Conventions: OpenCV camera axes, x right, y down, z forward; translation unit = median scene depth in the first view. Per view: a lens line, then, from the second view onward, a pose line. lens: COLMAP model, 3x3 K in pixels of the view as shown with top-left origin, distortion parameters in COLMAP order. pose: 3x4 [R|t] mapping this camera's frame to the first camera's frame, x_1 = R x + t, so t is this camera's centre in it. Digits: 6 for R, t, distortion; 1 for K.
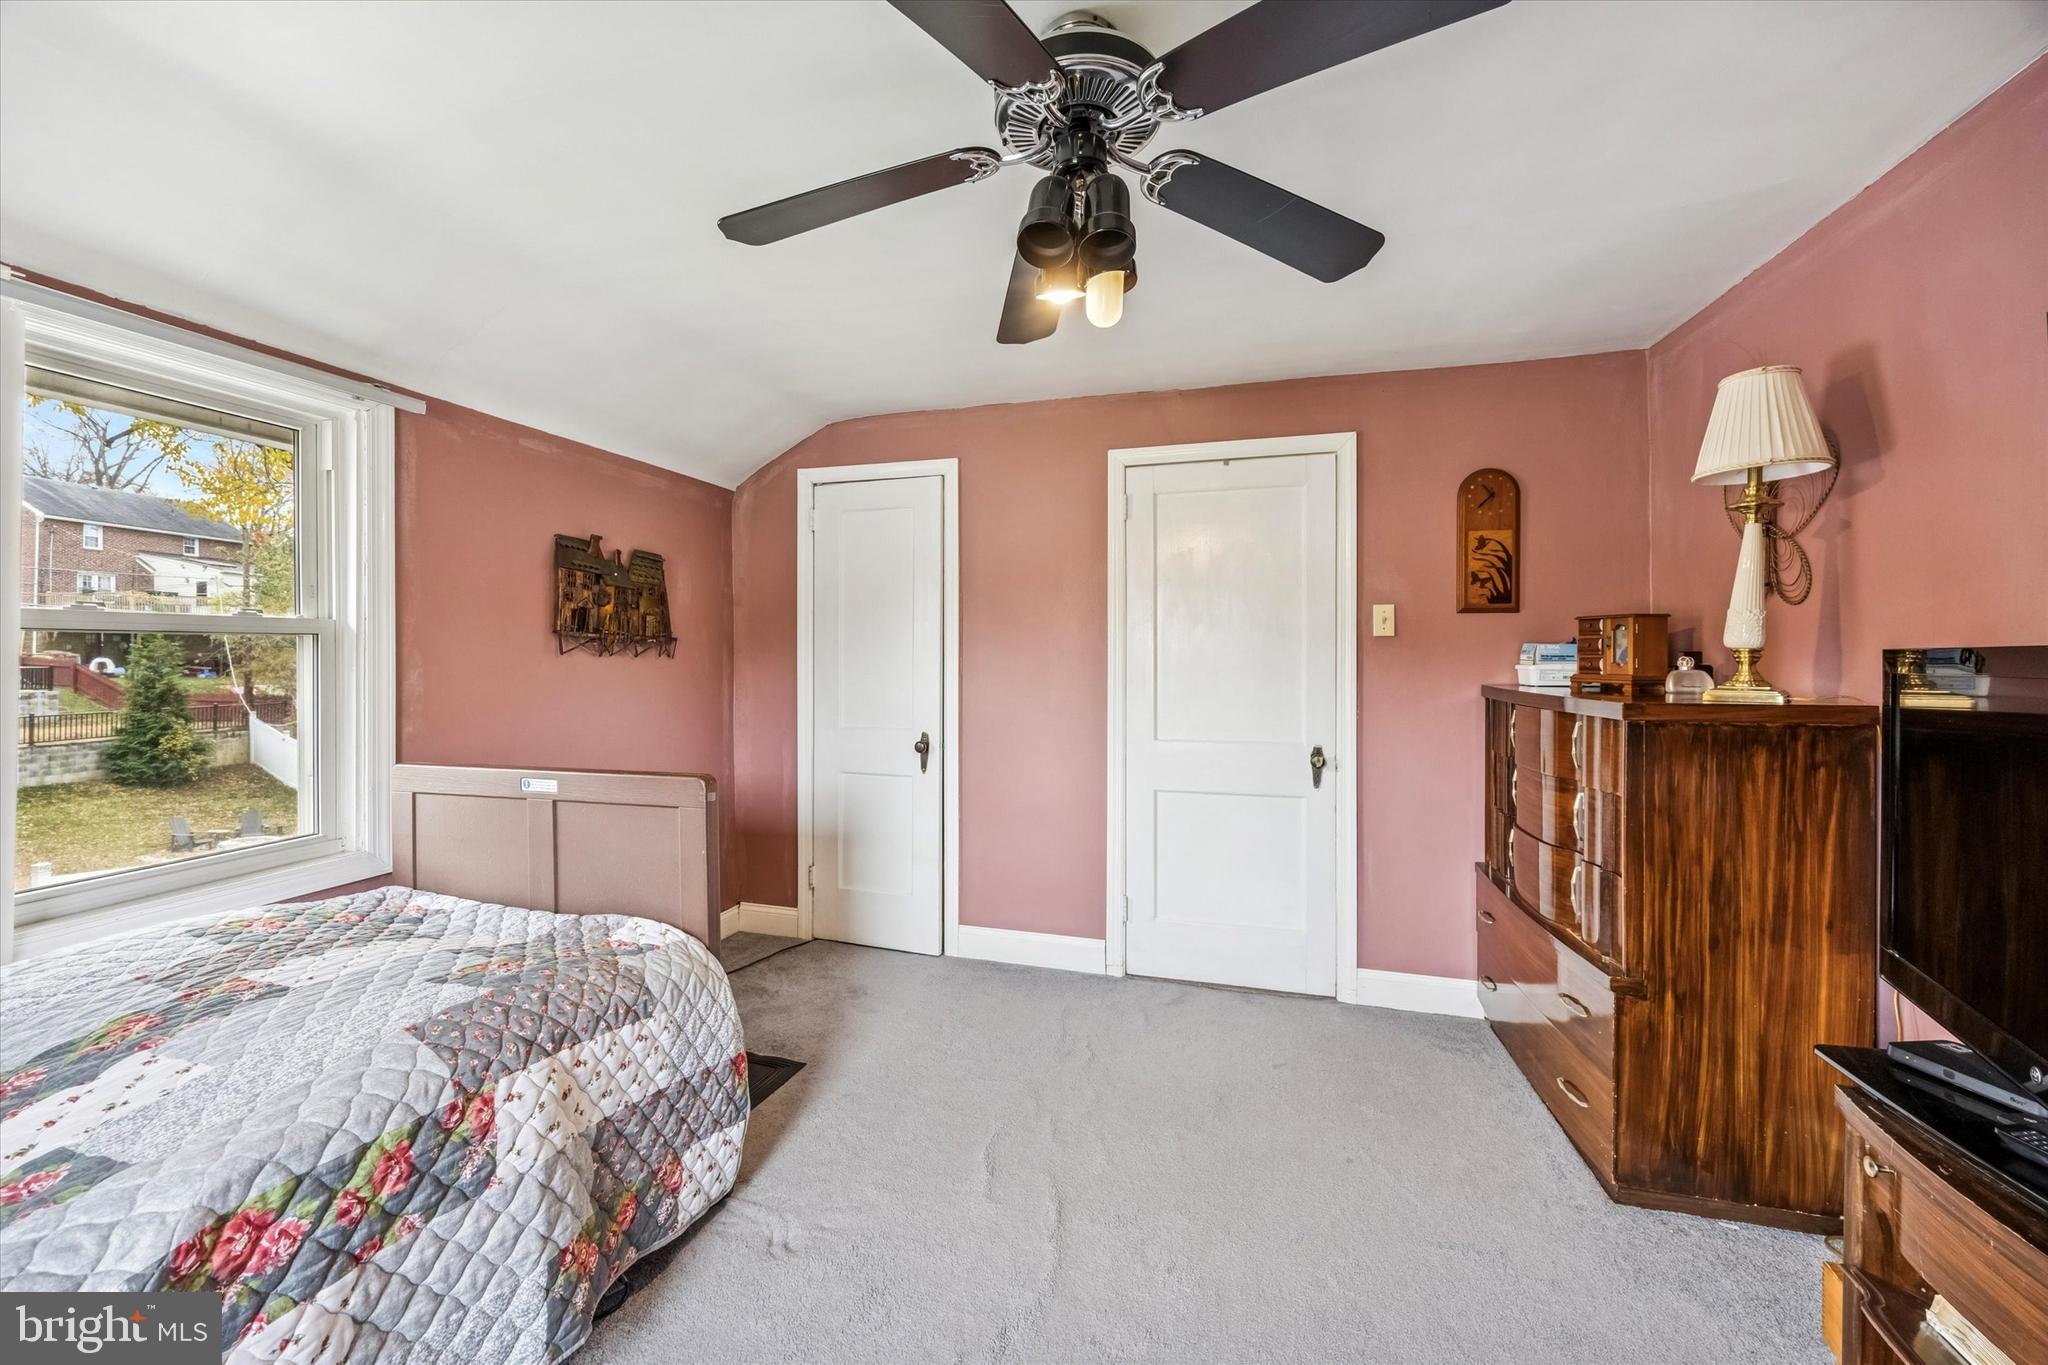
lens RADIAL K [[785.6, 0, 1026.1], [0, 785.6, 668.8], [0, 0, 1]] dist [-0.000024, -0.000176]
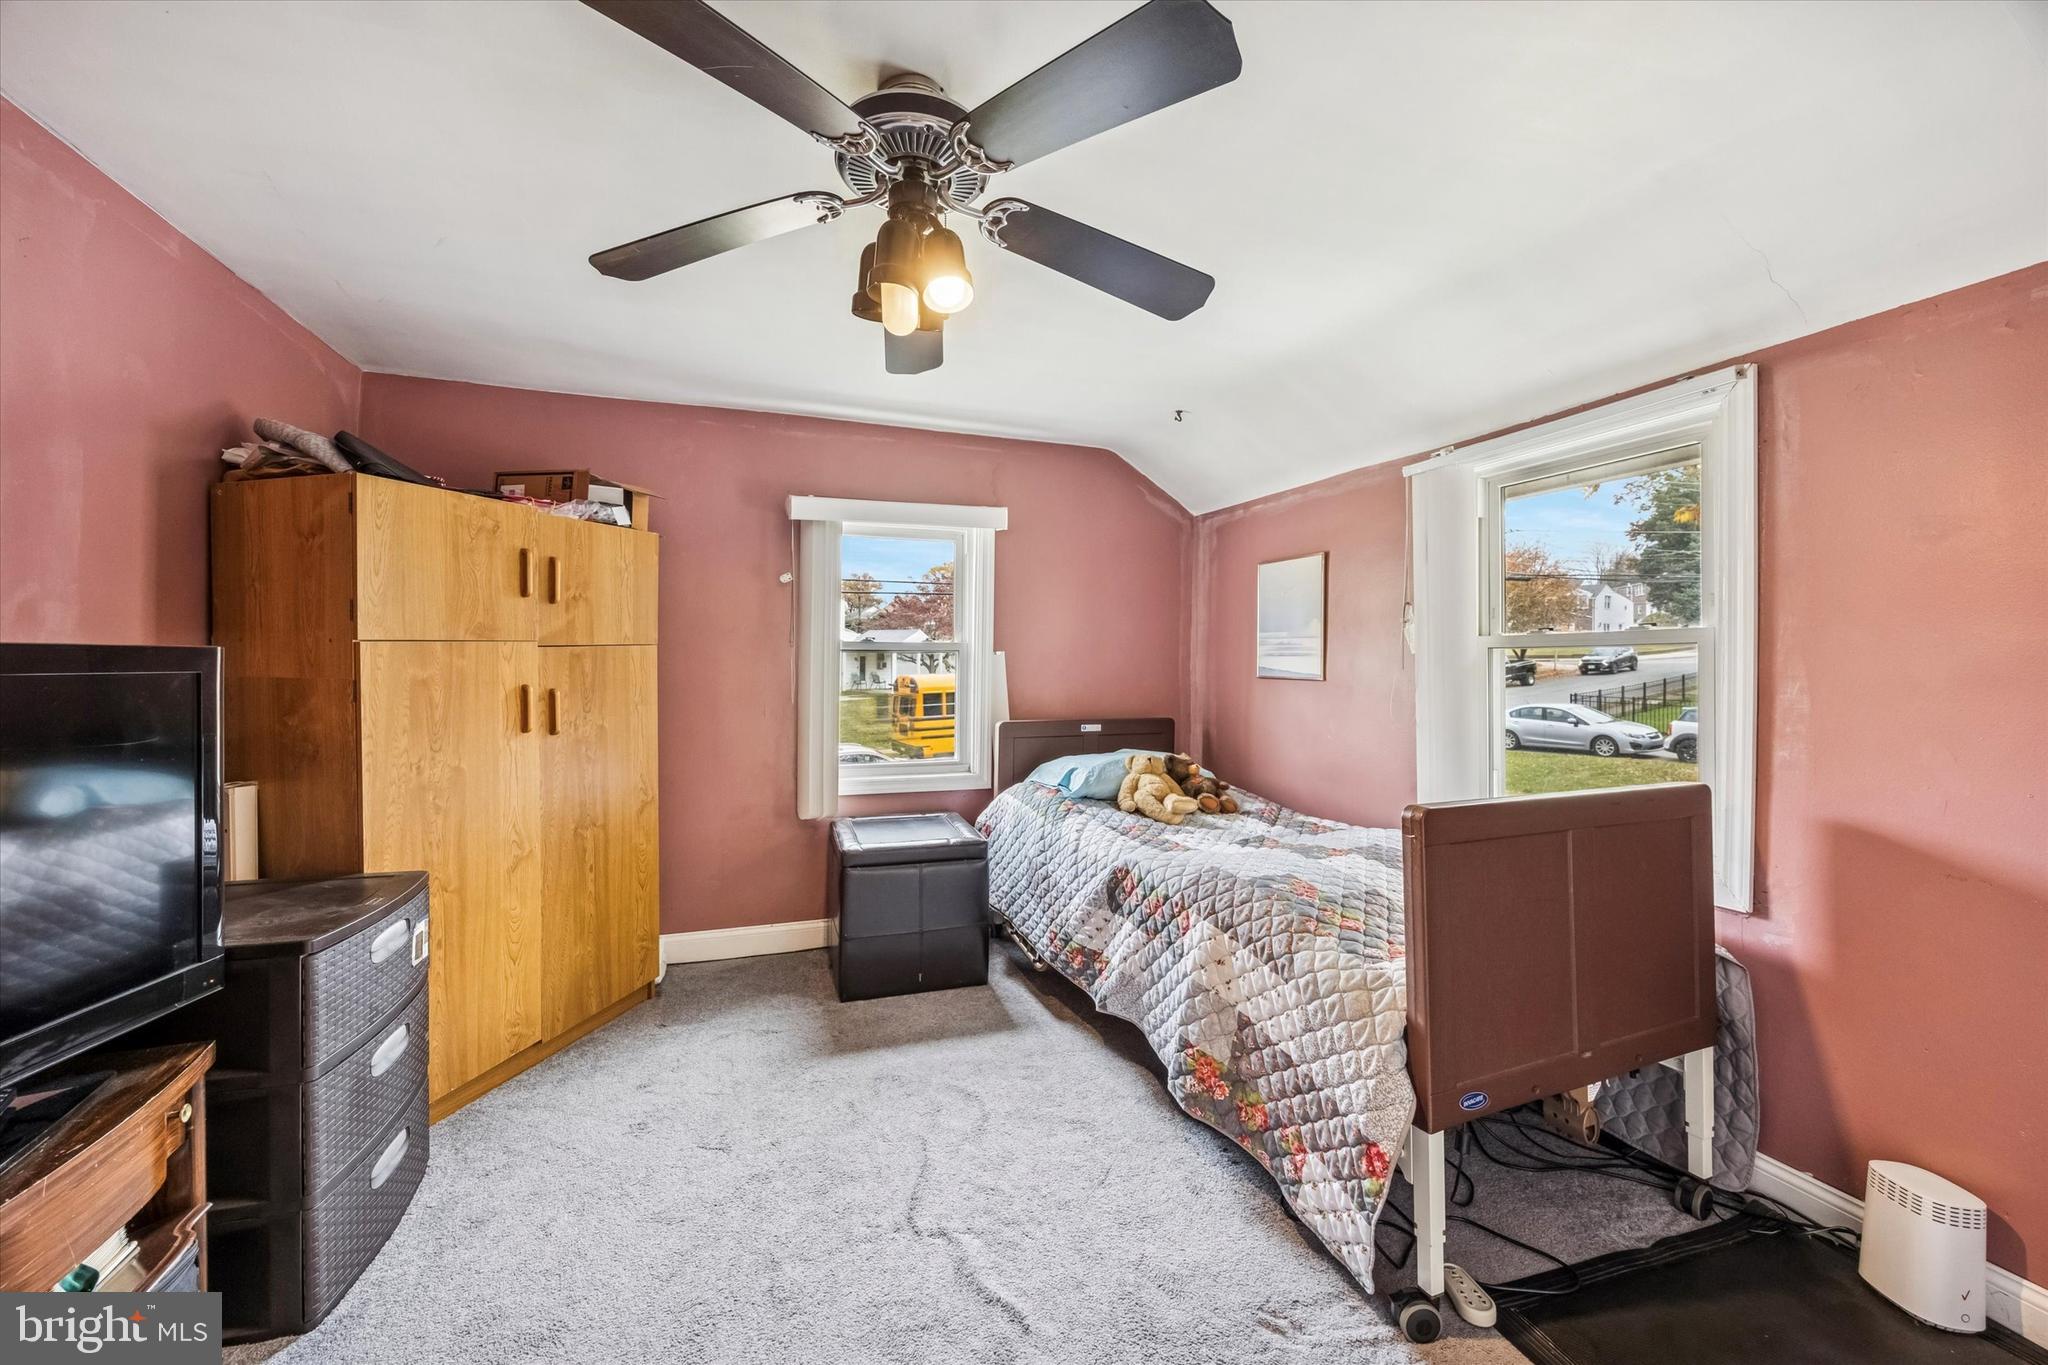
lens RADIAL K [[785.6, 0, 1020.6], [0, 785.6, 664.7], [0, 0, 1]] dist [-0.000024, -0.000176]
pose [[-0.810064, -0.006014, -0.586311, 0.479202], [-0.017469, 0.999751, 0.013880, -0.018526], [0.586082, 0.021486, -0.809967, 1.645437]]
